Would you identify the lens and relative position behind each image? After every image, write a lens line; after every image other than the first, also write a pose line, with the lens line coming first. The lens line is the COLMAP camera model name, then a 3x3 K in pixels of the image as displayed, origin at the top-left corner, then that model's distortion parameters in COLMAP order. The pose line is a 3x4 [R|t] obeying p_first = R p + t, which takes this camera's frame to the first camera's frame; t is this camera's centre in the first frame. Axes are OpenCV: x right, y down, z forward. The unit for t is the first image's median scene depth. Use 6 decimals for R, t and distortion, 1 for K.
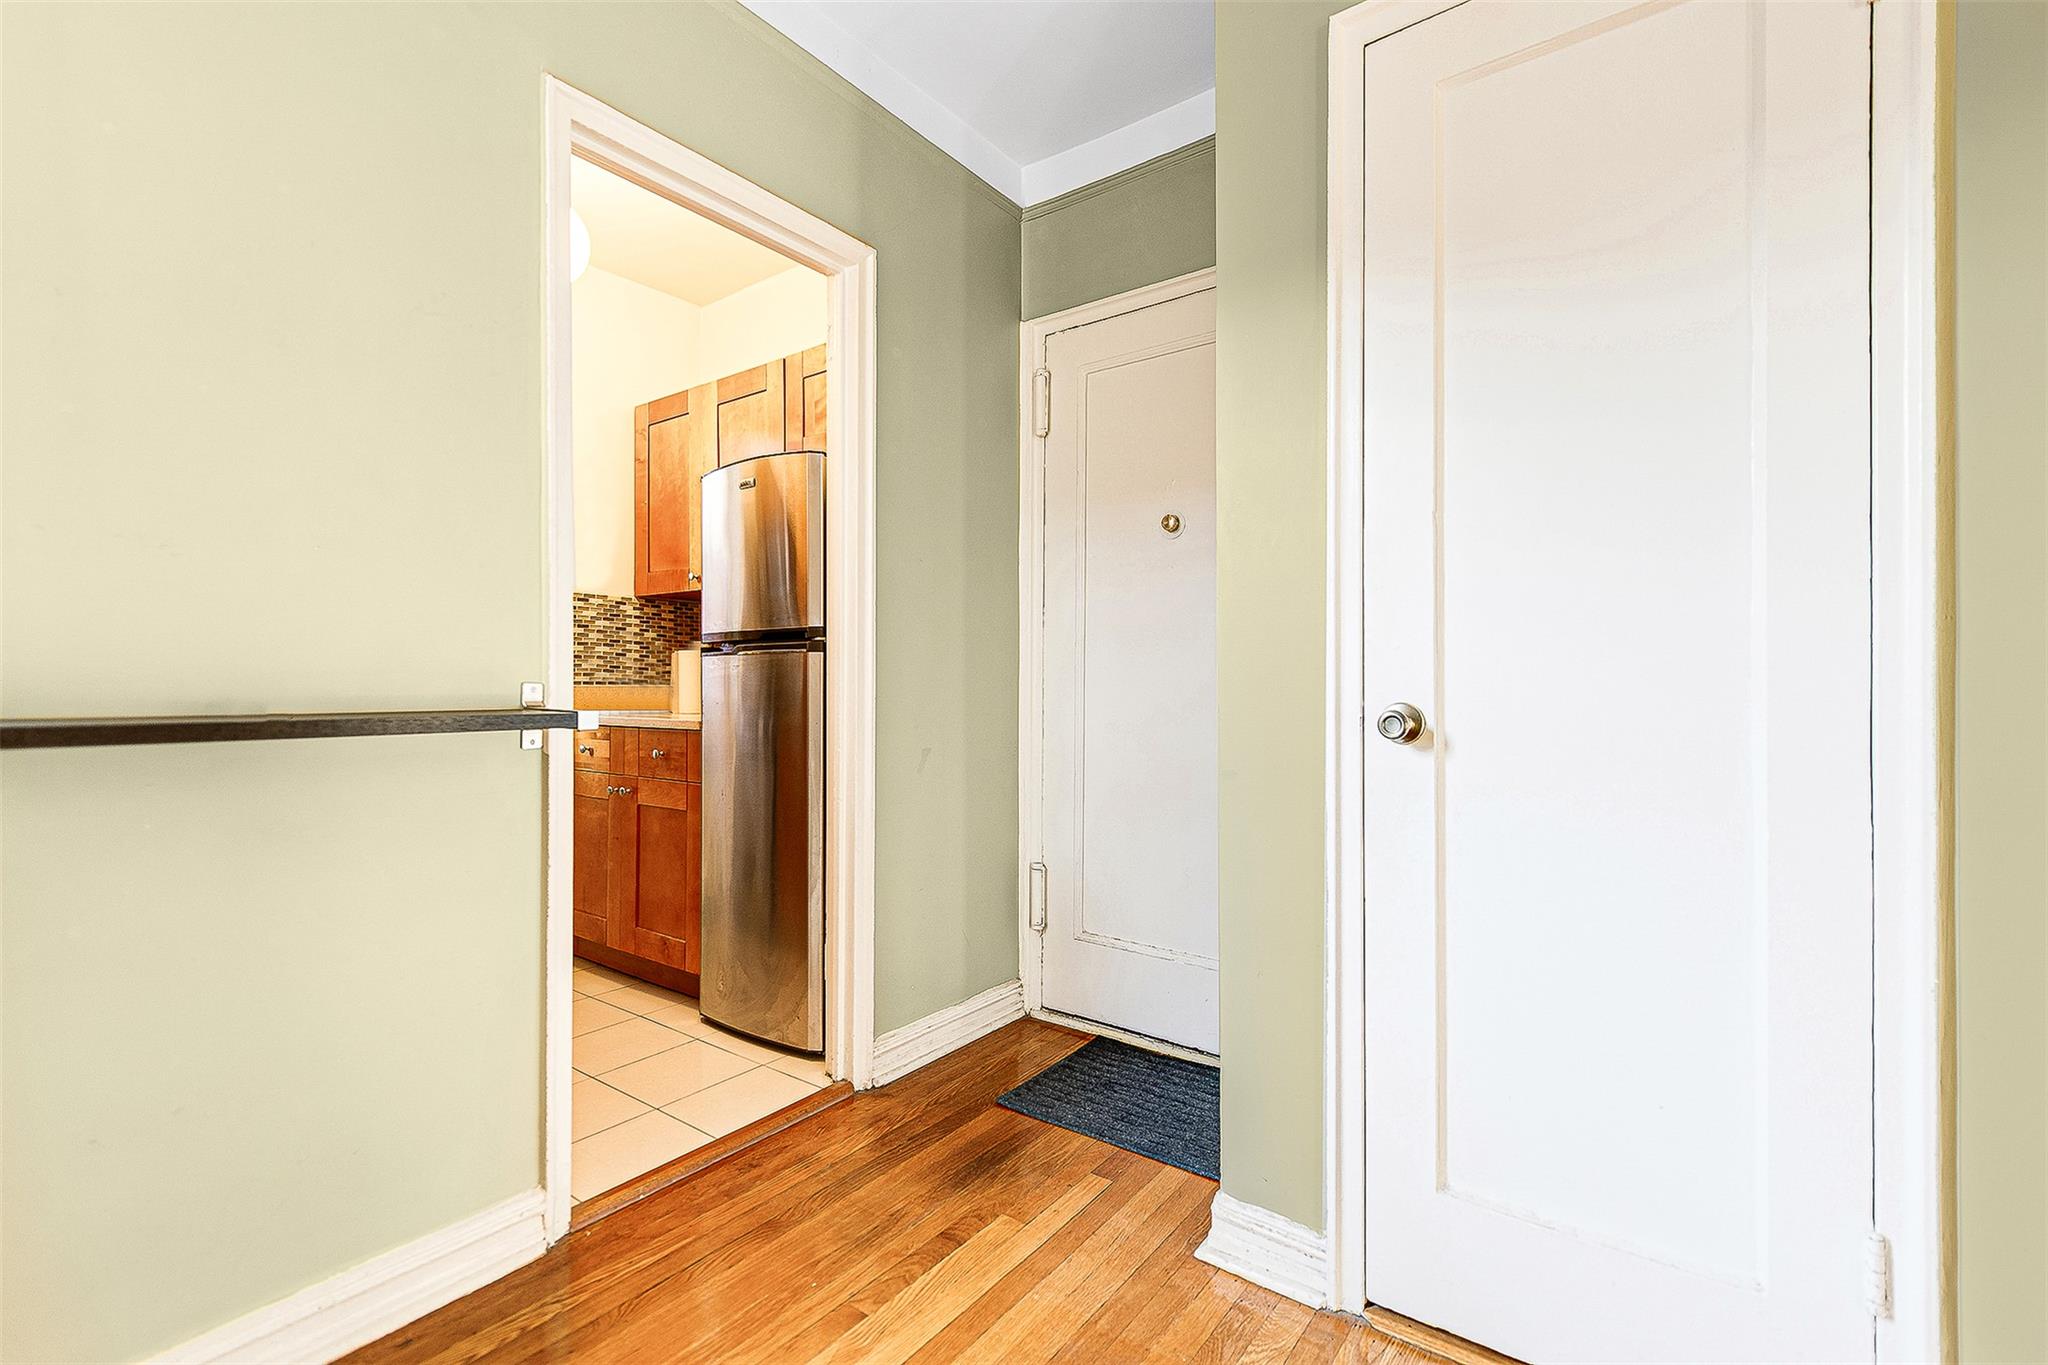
lens RADIAL K [[897.4, 0, 1023.0], [0, 897.4, 686.1], [0, 0, 1]] dist [0.003681, -0.003496]
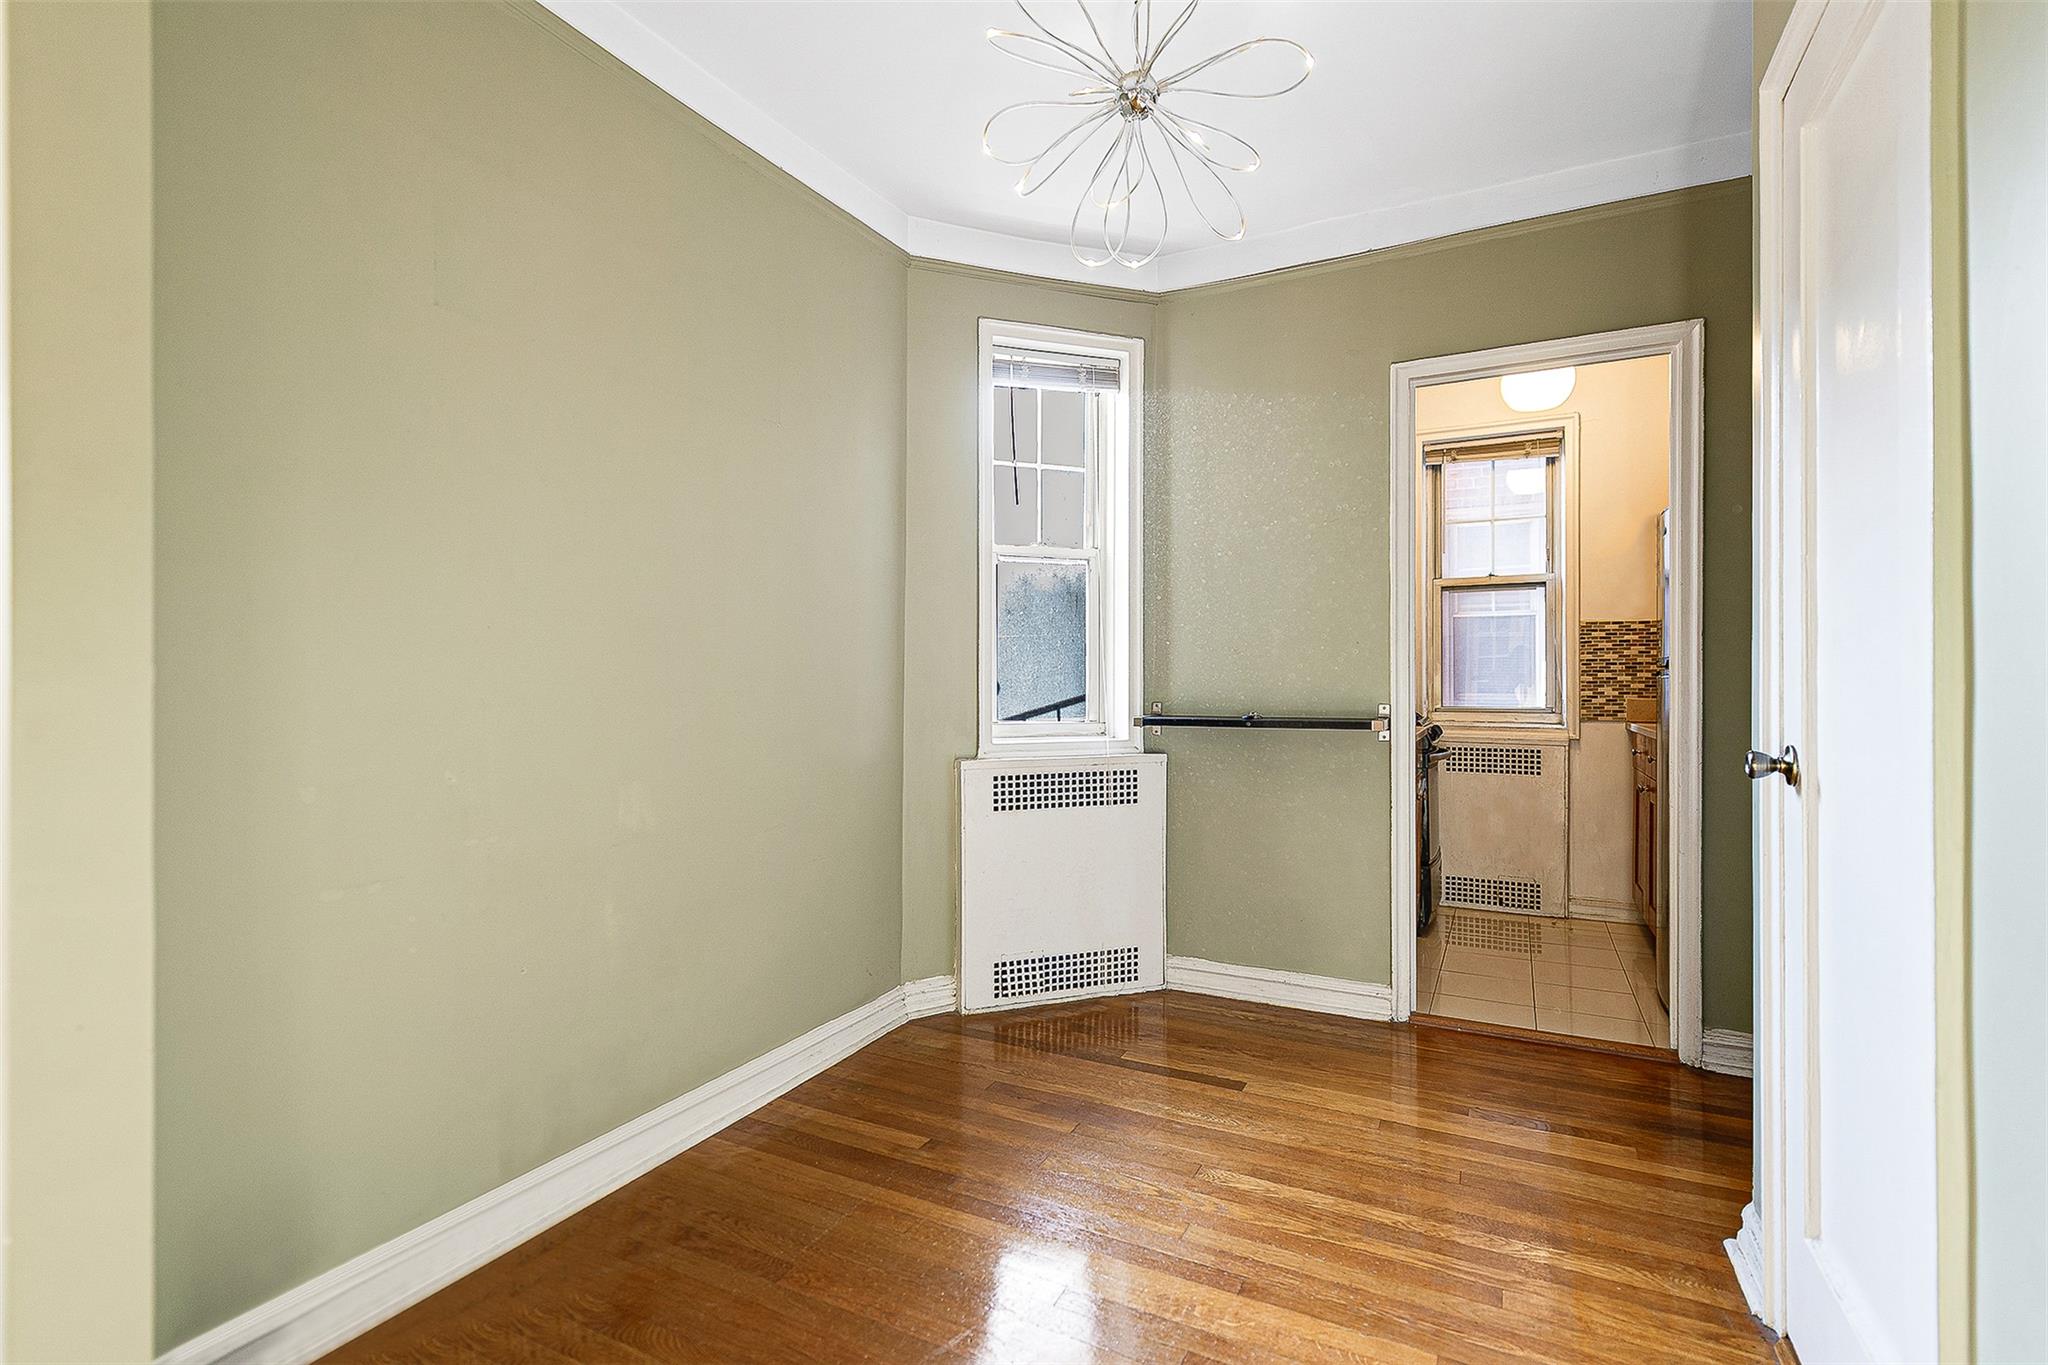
lens RADIAL K [[890.2, 0, 1012.1], [0, 890.2, 684.0], [0, 0, 1]] dist [0.019741, -0.011689]
pose [[0.147124, -0.000539, -0.989118, 0.805871], [0.000402, 1.000000, -0.000485, -0.031128], [0.989118, -0.000326, 0.147125, -0.011047]]
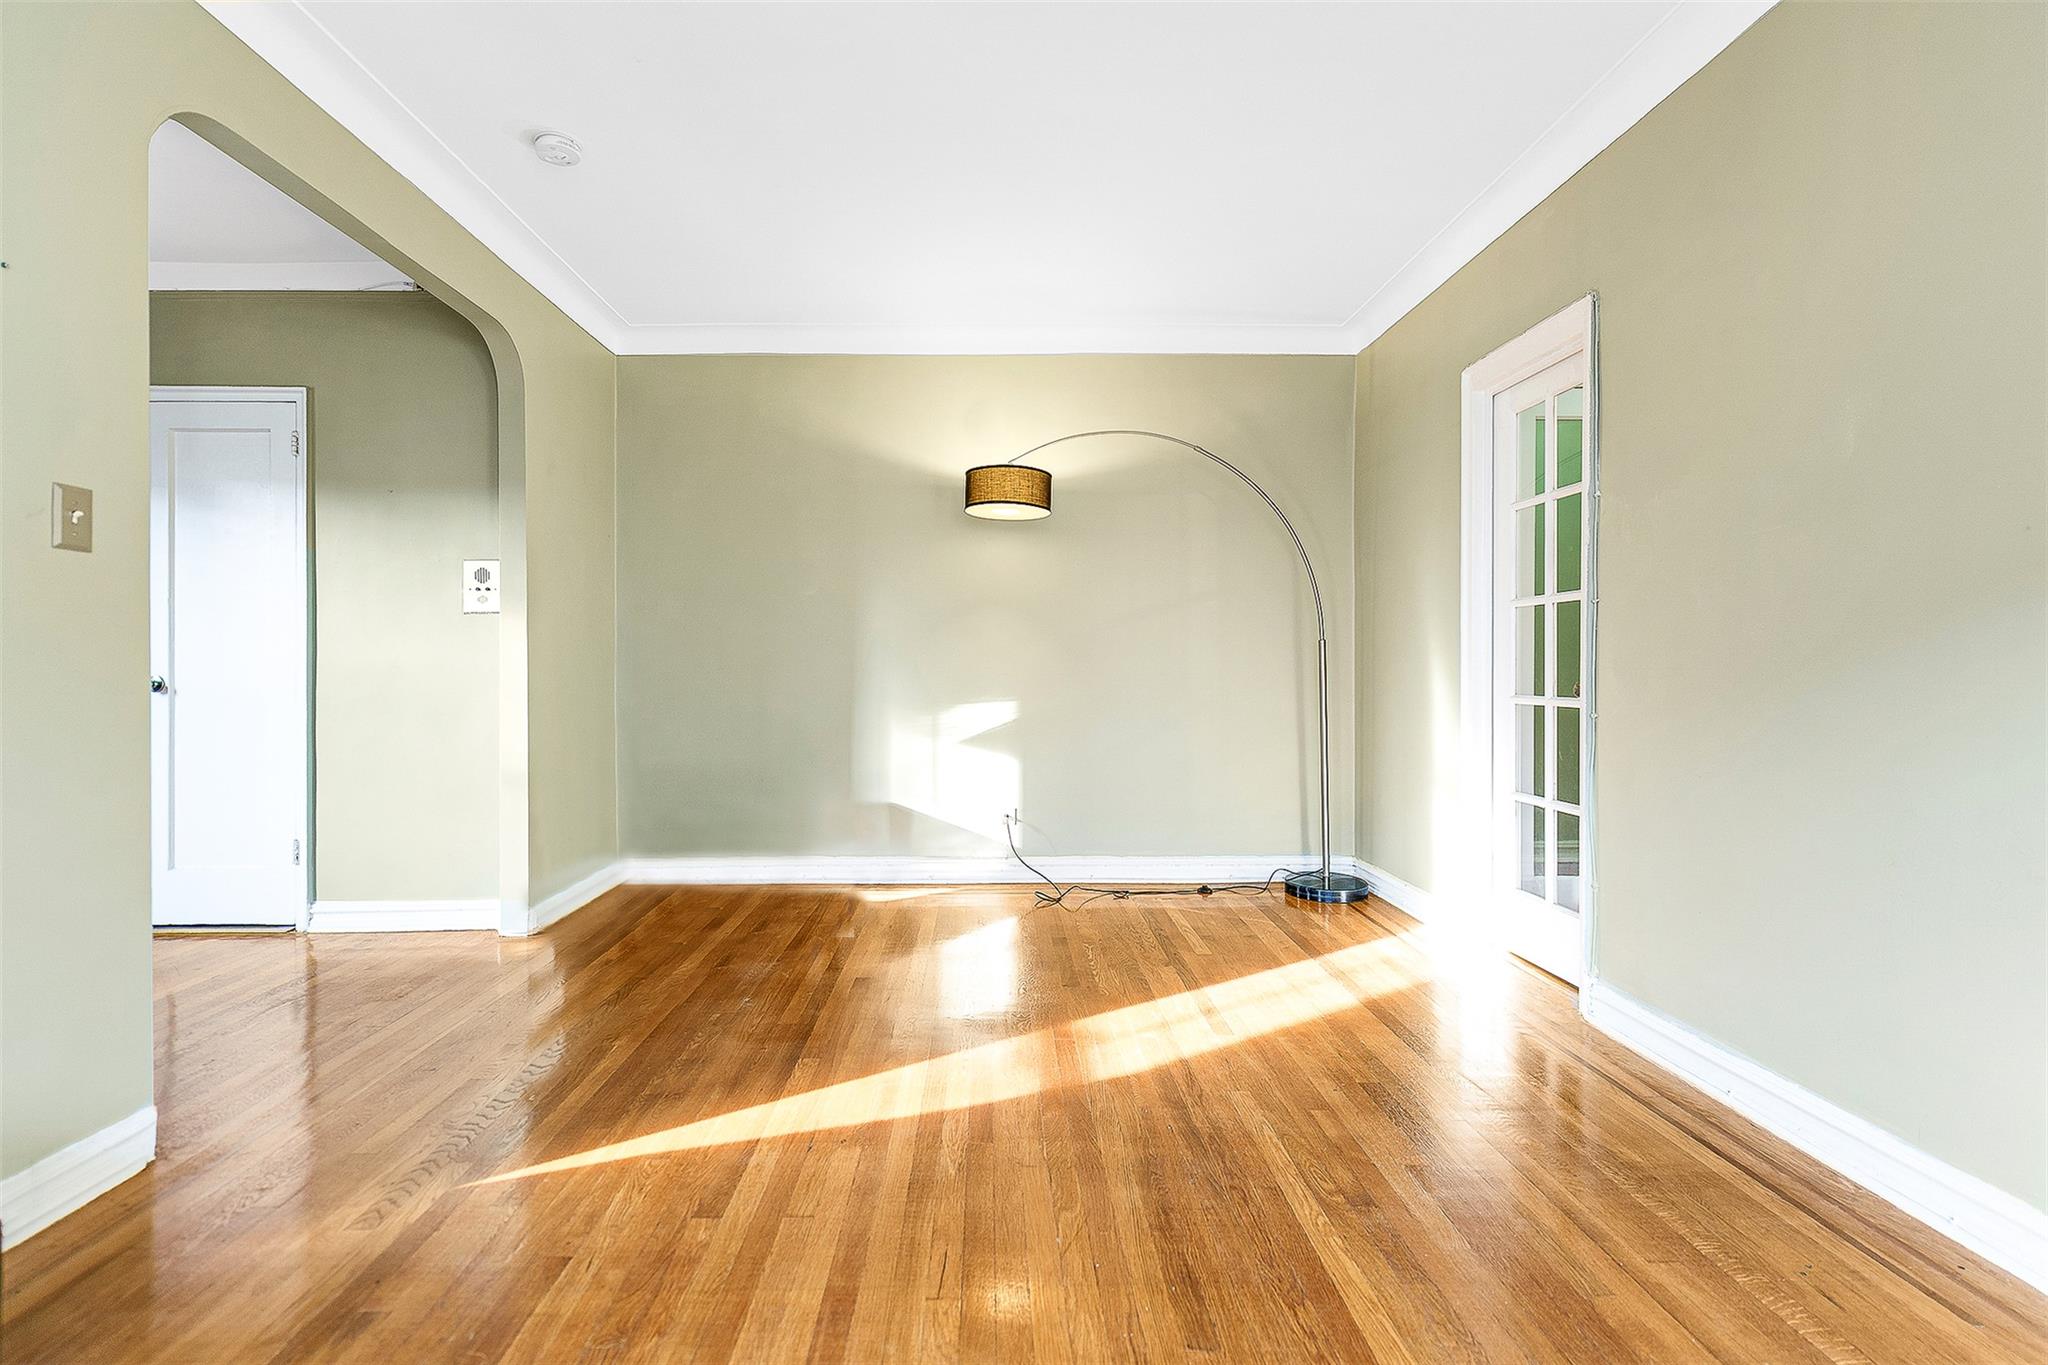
lens RADIAL K [[906.1, 0, 1007.0], [0, 906.1, 670.1], [0, 0, 1]] dist [-0.001578, -0.000753]
pose [[0.790573, 0.001595, 0.612366, 0.465954], [-0.002322, 0.999997, 0.000393, -0.001219], [-0.612363, -0.001733, 0.790575, -1.477384]]
